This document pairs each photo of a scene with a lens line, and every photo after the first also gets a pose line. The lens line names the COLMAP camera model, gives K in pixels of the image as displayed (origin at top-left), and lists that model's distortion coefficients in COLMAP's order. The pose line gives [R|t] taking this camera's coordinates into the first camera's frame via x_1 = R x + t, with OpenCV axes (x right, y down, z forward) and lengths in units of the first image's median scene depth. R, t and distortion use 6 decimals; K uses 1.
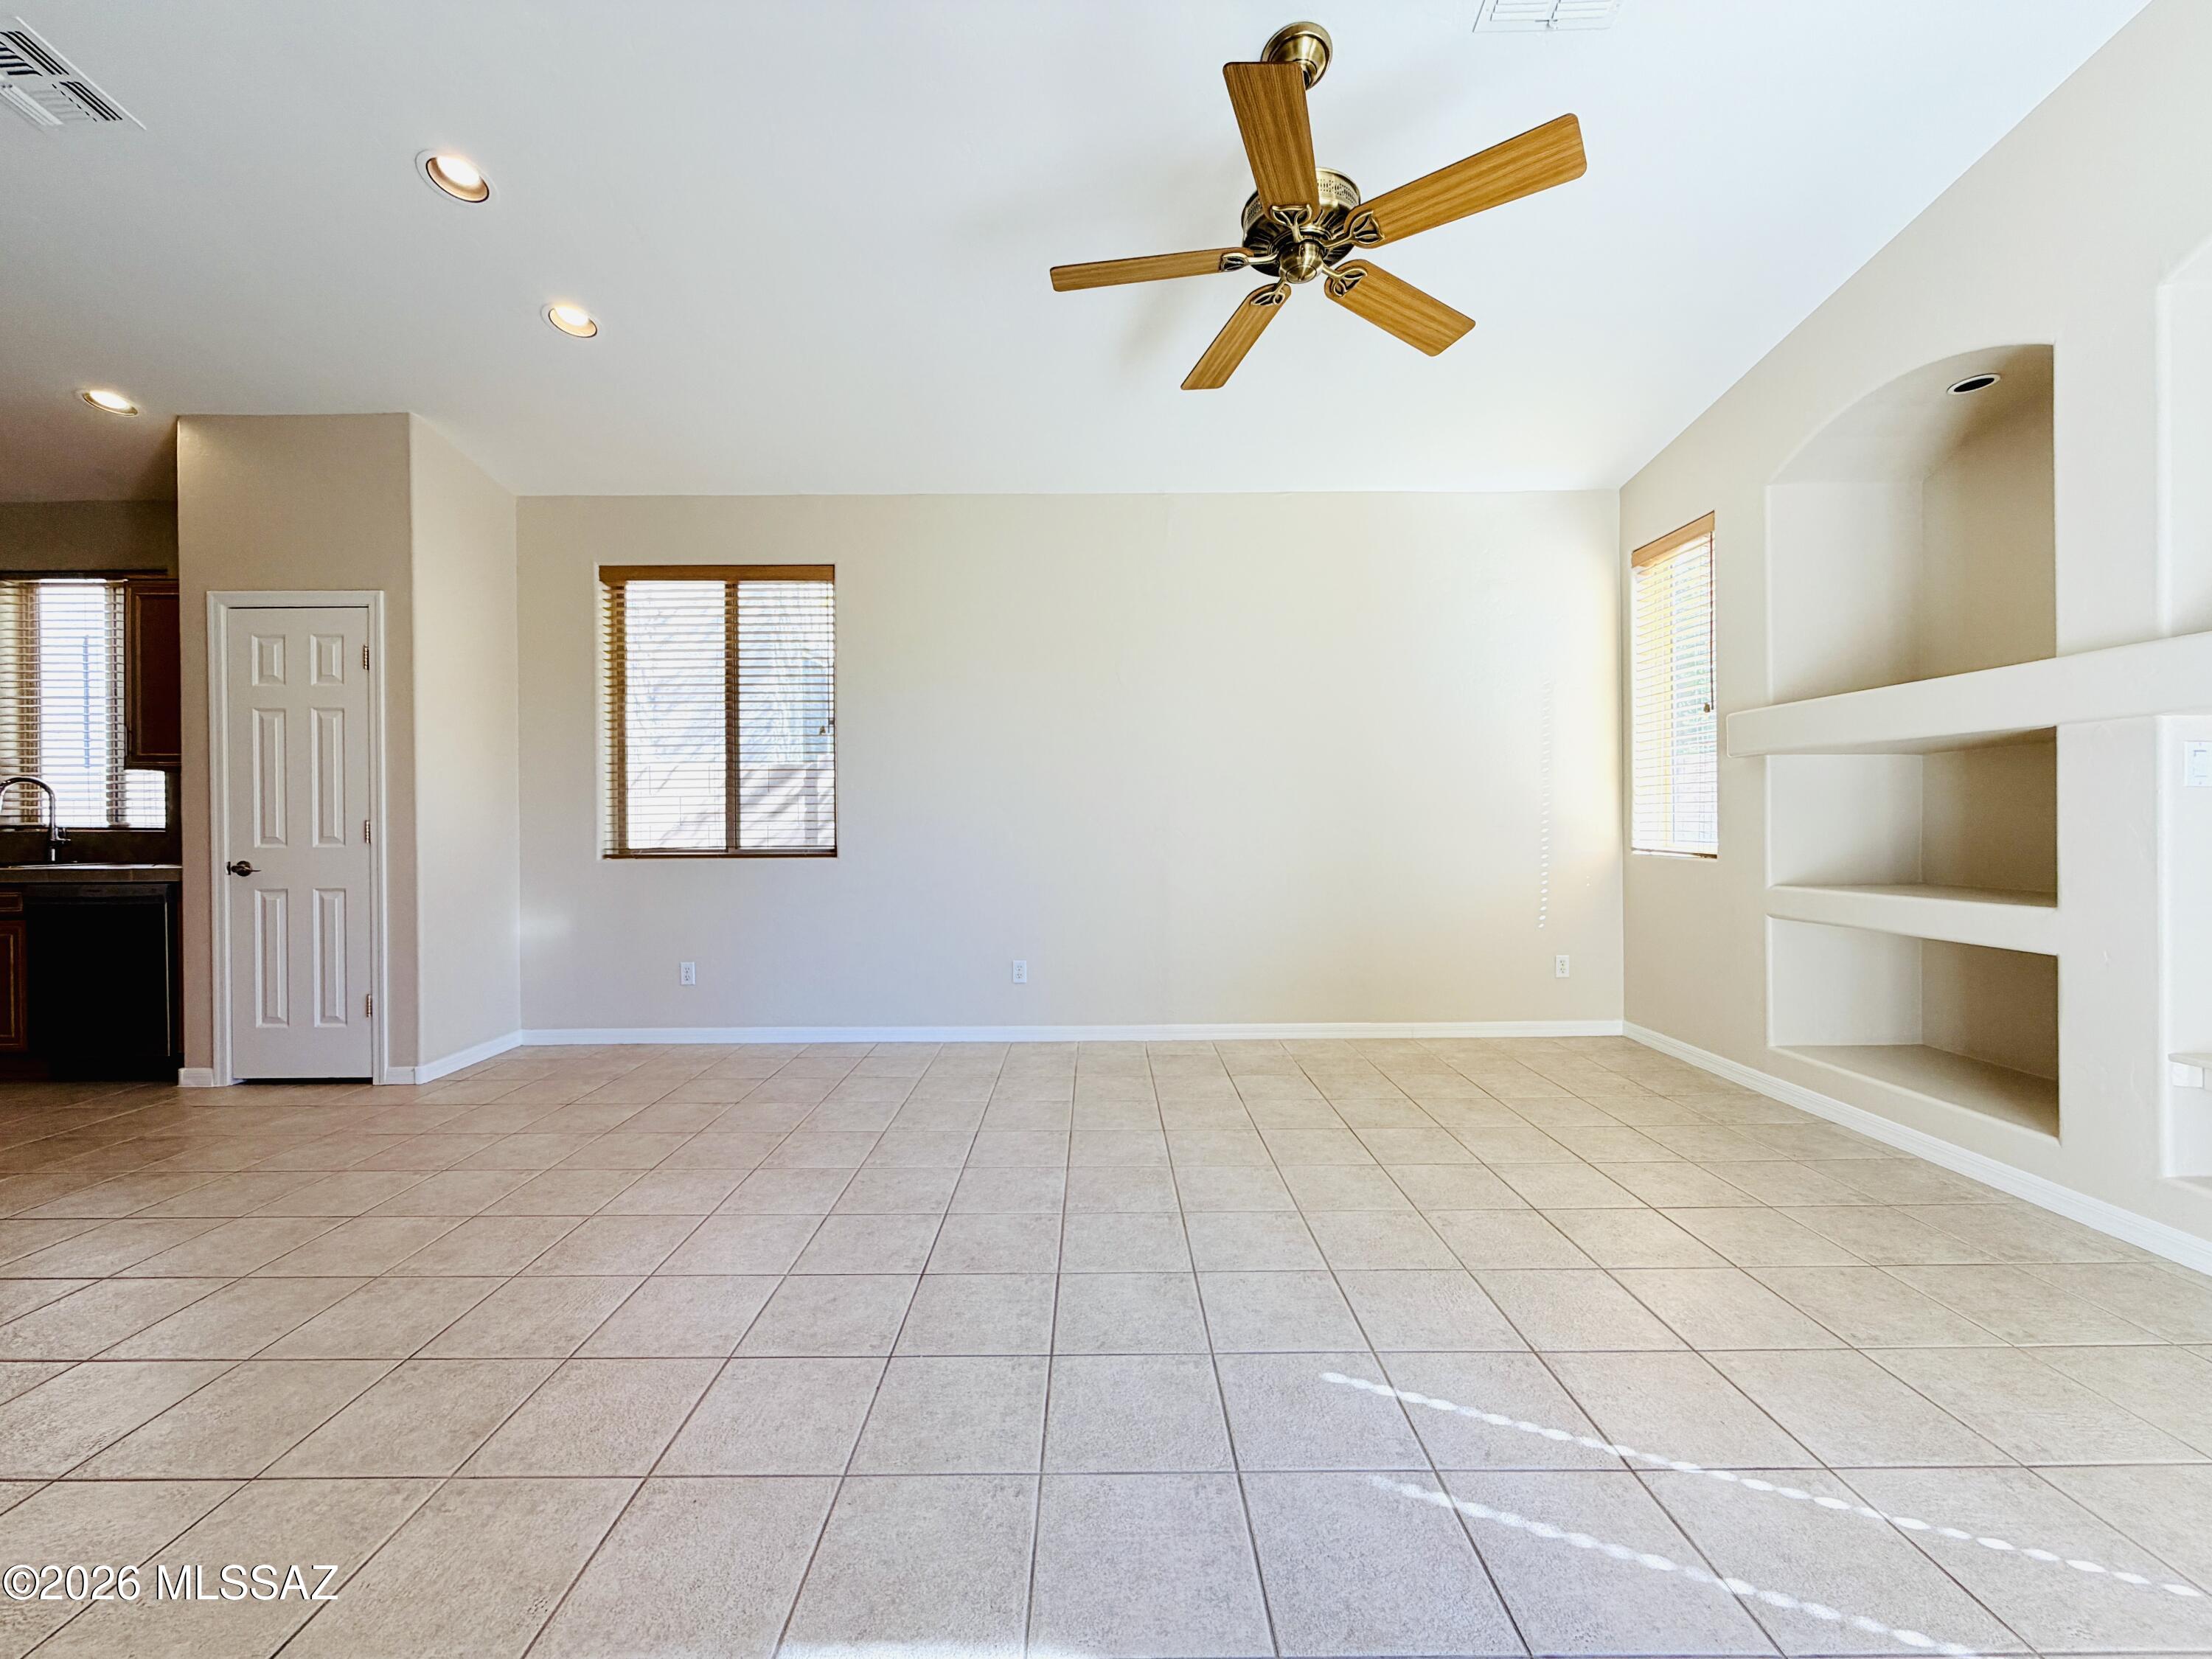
lens RADIAL K [[884.7, 0, 1099.8], [0, 884.7, 828.4], [0, 0, 1]] dist [0.000708, 0.000193]
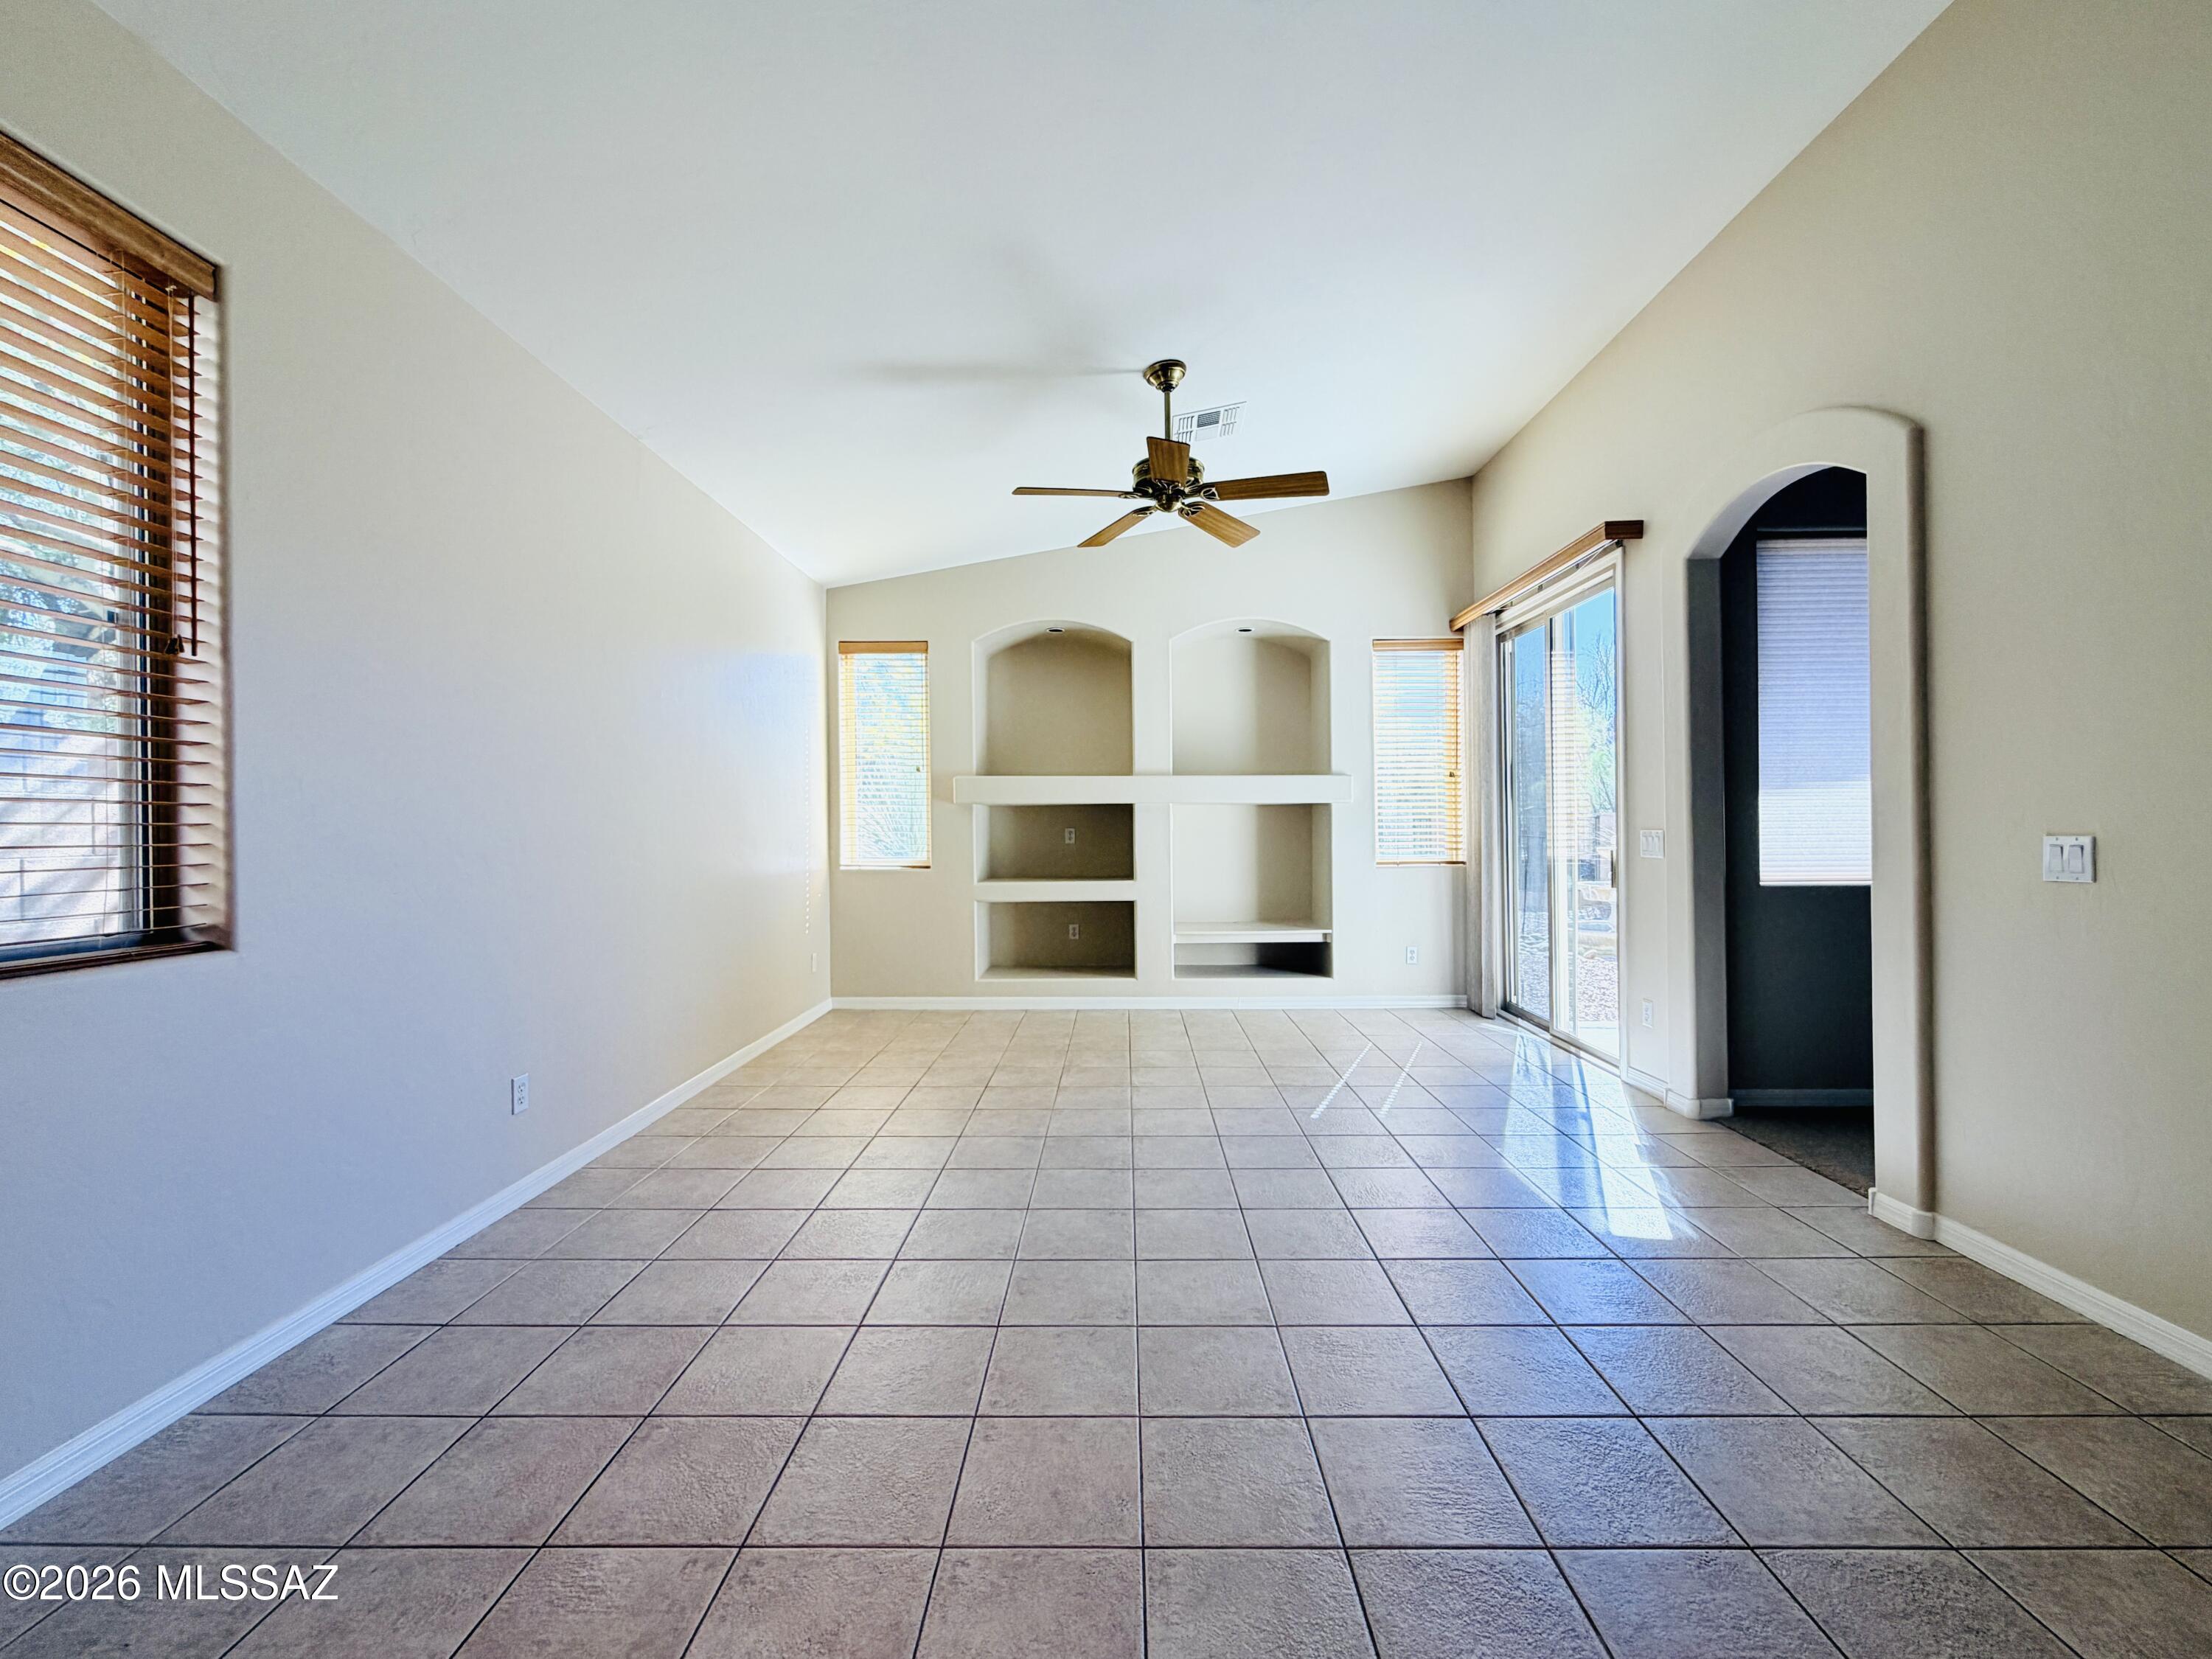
lens RADIAL K [[900.5, 0, 1119.5], [0, 900.5, 827.5], [0, 0, 1]] dist [0.000535, -0.000043]
pose [[0.006113, 0.007621, 0.999952, -0.857520], [0.010153, 0.999919, -0.007682, -0.022655], [-0.999930, 0.010200, 0.006035, 0.660540]]
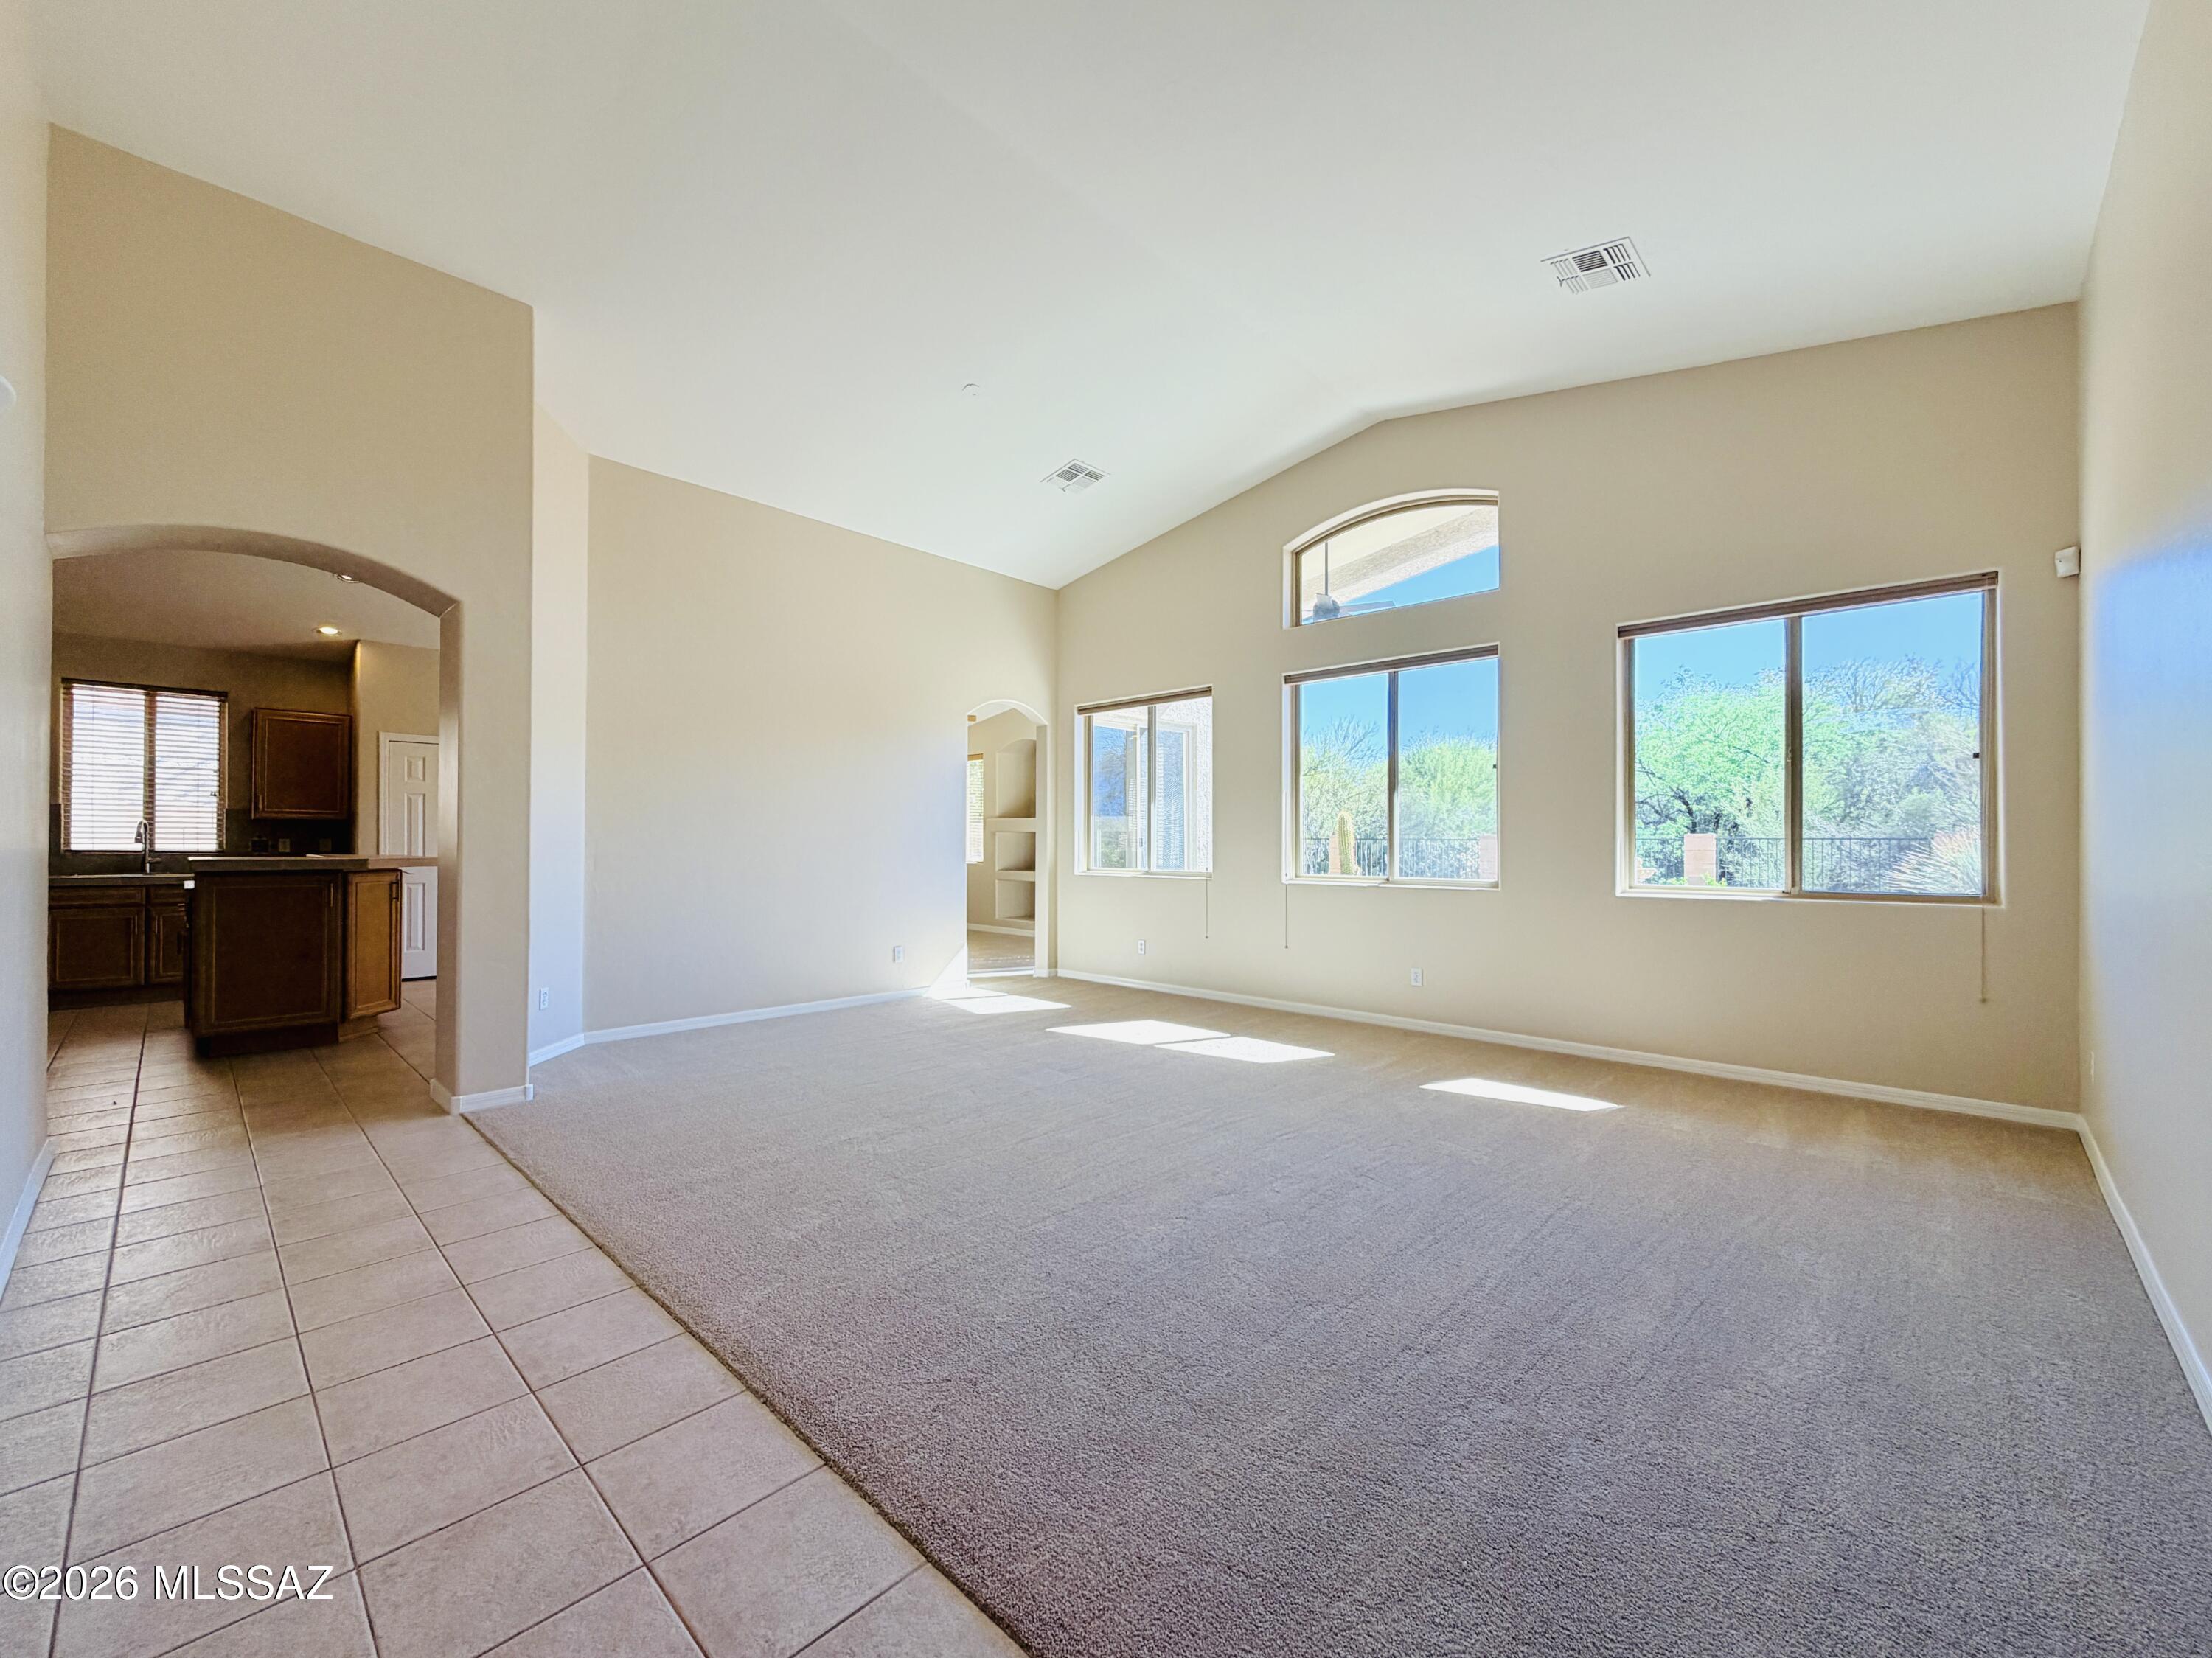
lens RADIAL K [[884.9, 0, 1102.3], [0, 884.9, 841.1], [0, 0, 1]] dist [0.000896, 0.000137]
pose [[0.690842, 0.010315, 0.722932, -1.306919], [-0.005222, 0.999943, -0.009276, -0.015087], [-0.722987, 0.002633, 0.690857, -1.509897]]
